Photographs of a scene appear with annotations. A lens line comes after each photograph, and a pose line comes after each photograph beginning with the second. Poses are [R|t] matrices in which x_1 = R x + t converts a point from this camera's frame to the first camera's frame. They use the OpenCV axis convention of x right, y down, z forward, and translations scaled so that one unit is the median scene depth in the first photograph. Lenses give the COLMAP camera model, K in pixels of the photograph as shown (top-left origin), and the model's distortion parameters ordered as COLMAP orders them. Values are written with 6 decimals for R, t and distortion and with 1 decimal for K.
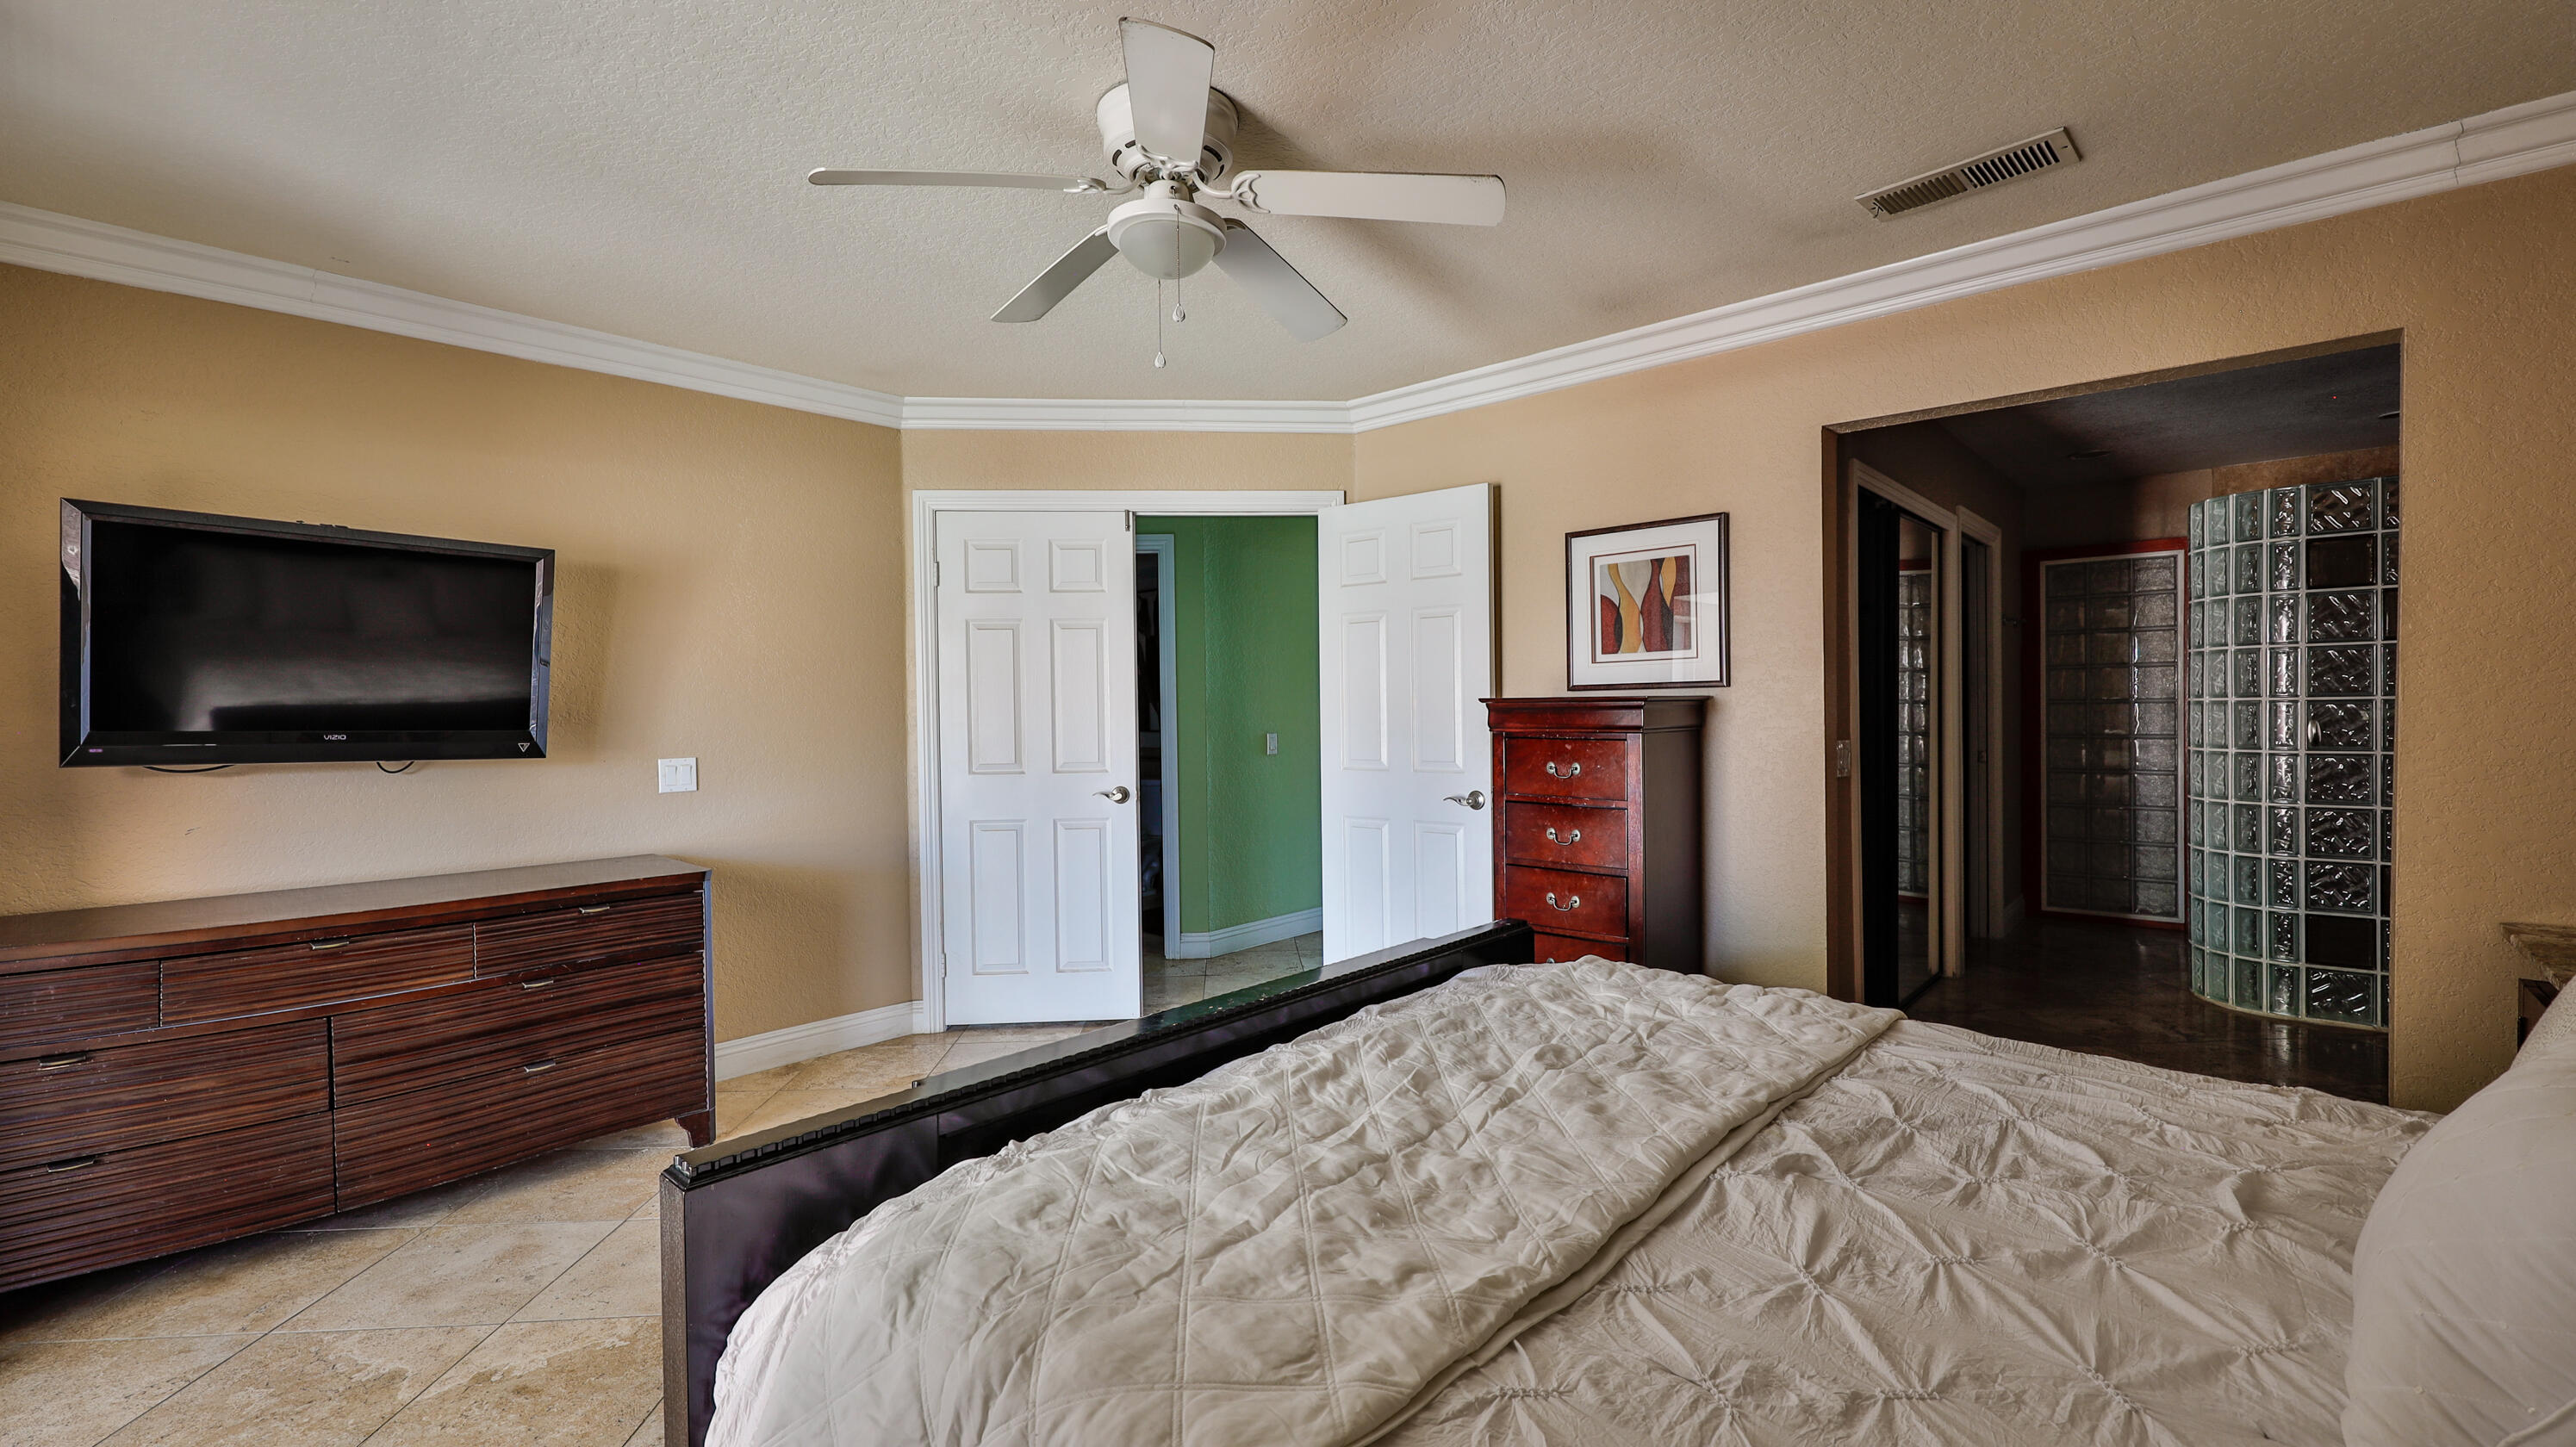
lens RADIAL K [[1093.2, 0, 1293.5], [0, 1093.2, 724.6], [0, 0, 1]] dist [0.000786, 0.000096]
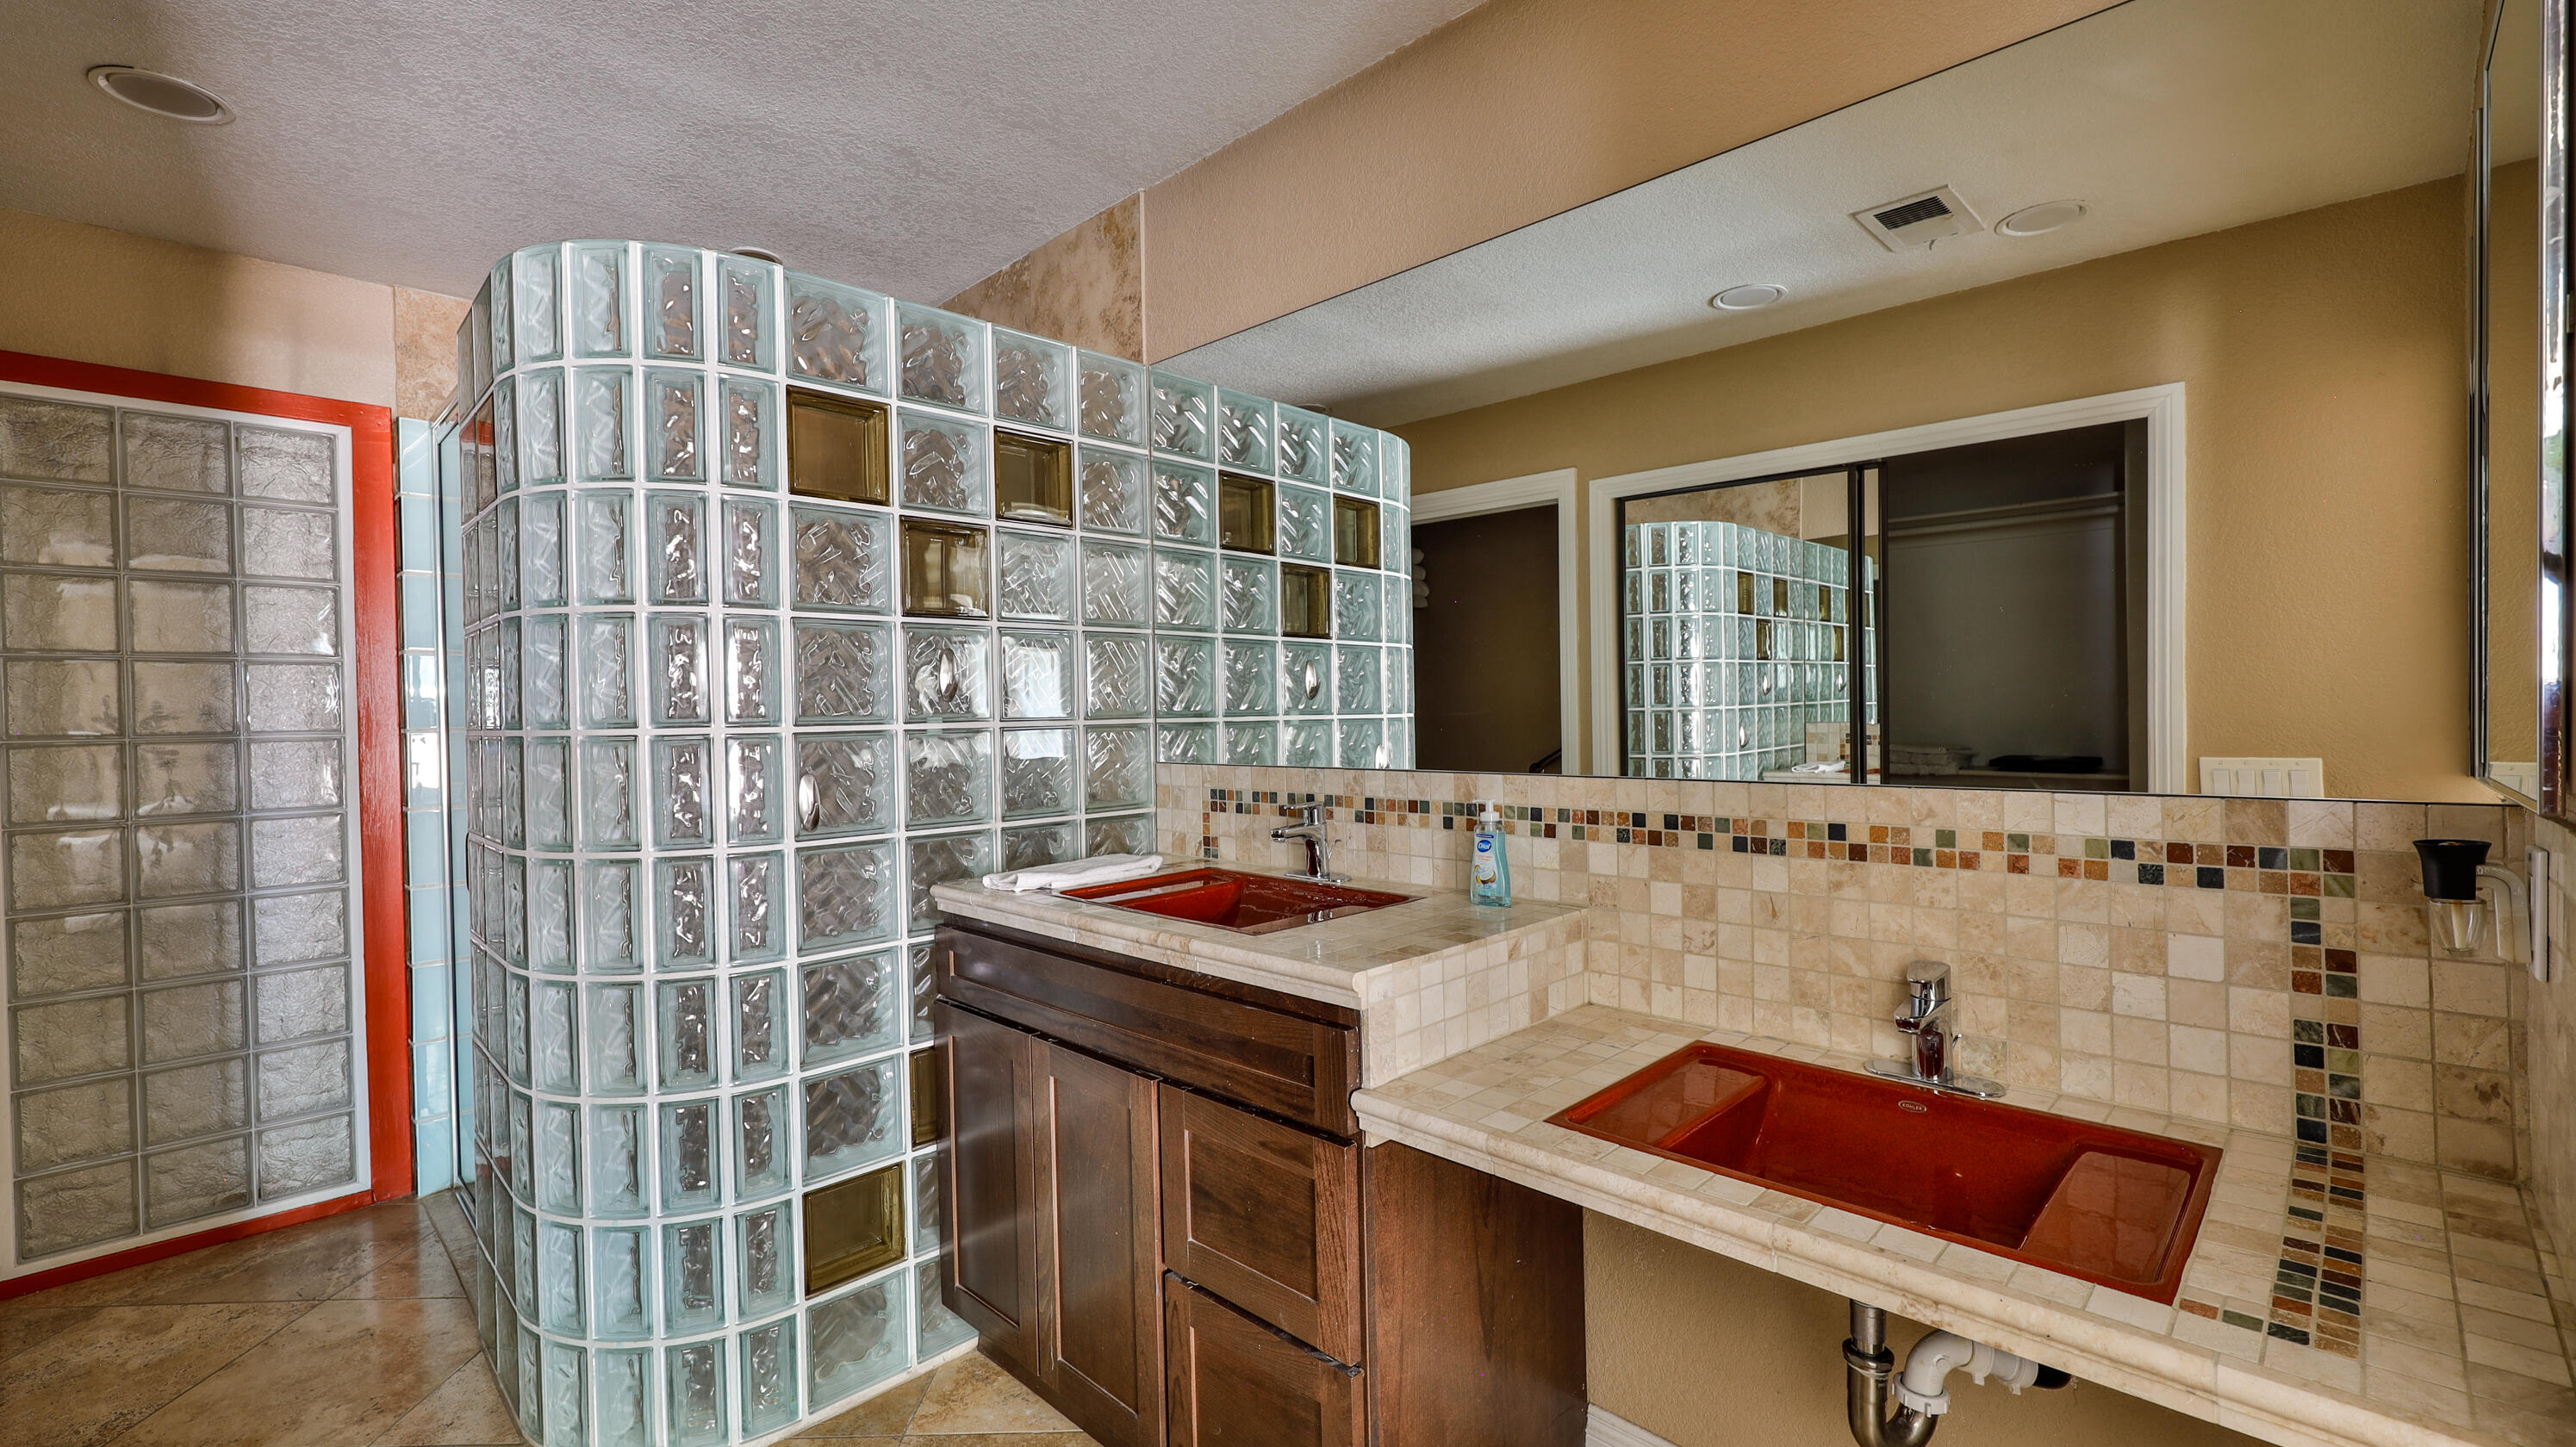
lens RADIAL K [[1093.2, 0, 1293.5], [0, 1093.2, 724.6], [0, 0, 1]] dist [0.000786, 0.000096]
pose [[0.050022, -0.001821, 0.998746, 0.232356], [0.031994, 0.999488, 0.000220, -0.009036], [-0.998236, 0.031943, 0.050055, 0.374380]]
